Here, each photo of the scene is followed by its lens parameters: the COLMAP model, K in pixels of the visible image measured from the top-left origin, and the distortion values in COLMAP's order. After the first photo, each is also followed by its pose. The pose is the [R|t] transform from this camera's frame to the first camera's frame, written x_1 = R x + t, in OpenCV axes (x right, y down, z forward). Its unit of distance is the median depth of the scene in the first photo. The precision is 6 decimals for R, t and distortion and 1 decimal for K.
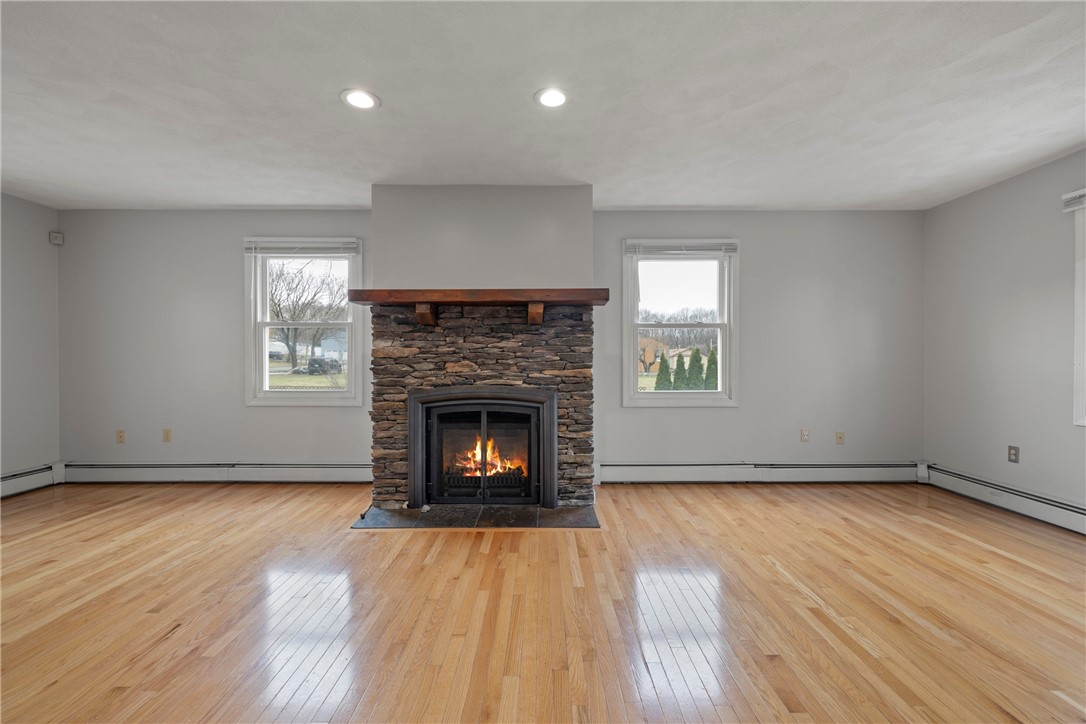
lens RADIAL K [[462.6, 0, 539.9], [0, 462.6, 362.4], [0, 0, 1]] dist [0.002409, -0.000086]
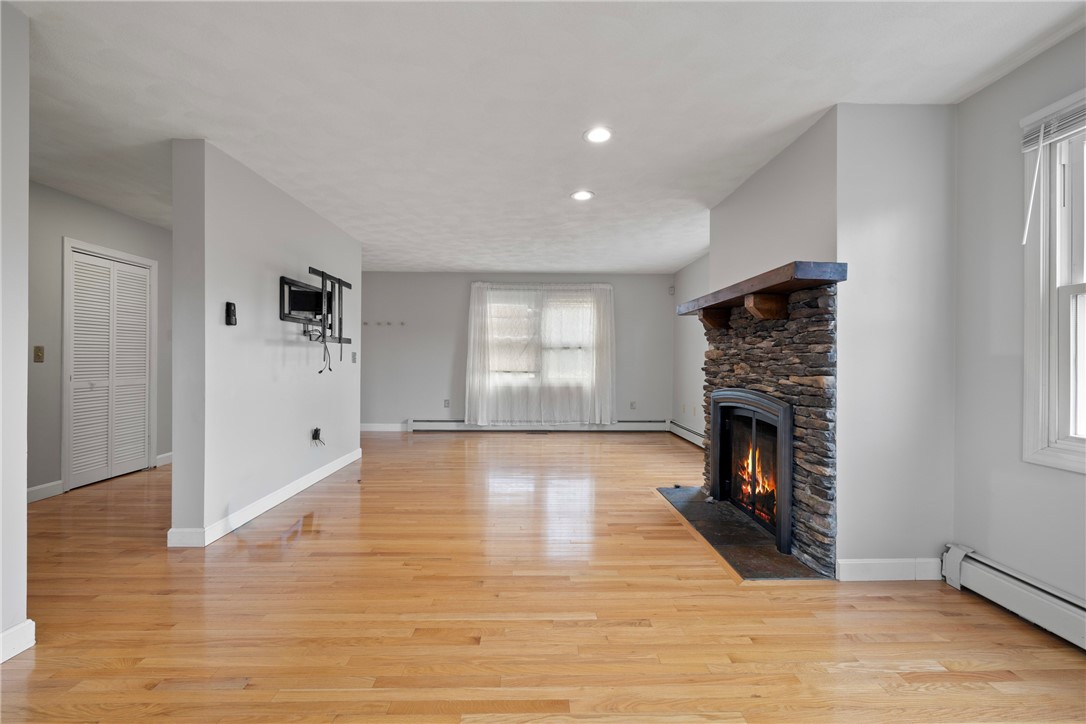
lens RADIAL K [[462.6, 0, 540.5], [0, 462.6, 356.2], [0, 0, 1]] dist [0.002409, -0.000086]
pose [[-0.001783, -0.004182, -0.999990, 0.800400], [-0.008640, 0.999954, -0.004167, -0.009528], [0.999961, 0.008632, -0.001819, 0.579510]]
